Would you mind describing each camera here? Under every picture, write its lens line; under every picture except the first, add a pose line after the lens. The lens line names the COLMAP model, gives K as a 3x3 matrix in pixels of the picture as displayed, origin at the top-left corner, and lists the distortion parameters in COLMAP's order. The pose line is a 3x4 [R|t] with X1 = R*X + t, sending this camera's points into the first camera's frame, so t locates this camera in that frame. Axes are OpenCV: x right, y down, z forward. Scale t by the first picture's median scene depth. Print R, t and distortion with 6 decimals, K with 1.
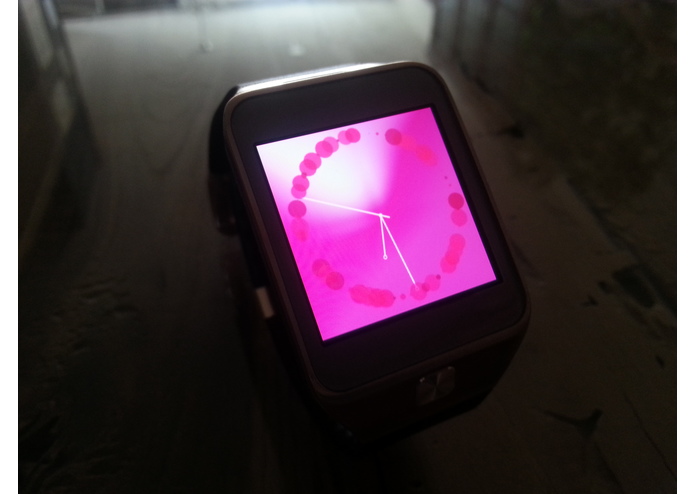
lens RADIAL K [[571.1, 0, 350.6], [0, 571.1, 257.2], [0, 0, 1]] dist [0.011905, -0.120773]
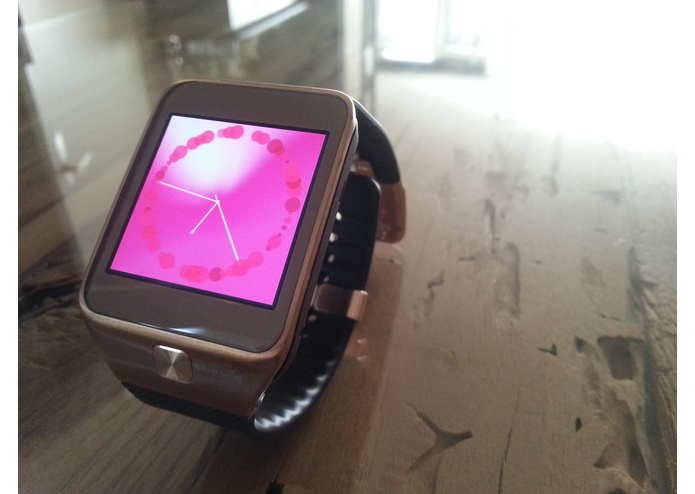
lens RADIAL K [[571.1, 0, 350.6], [0, 571.1, 257.2], [0, 0, 1]] dist [0.011905, -0.120773]
pose [[0.867639, 0.263406, -0.421687, 0.504932], [-0.309849, 0.949755, -0.044266, 0.078810], [0.388839, 0.169066, 0.905660, -0.007315]]
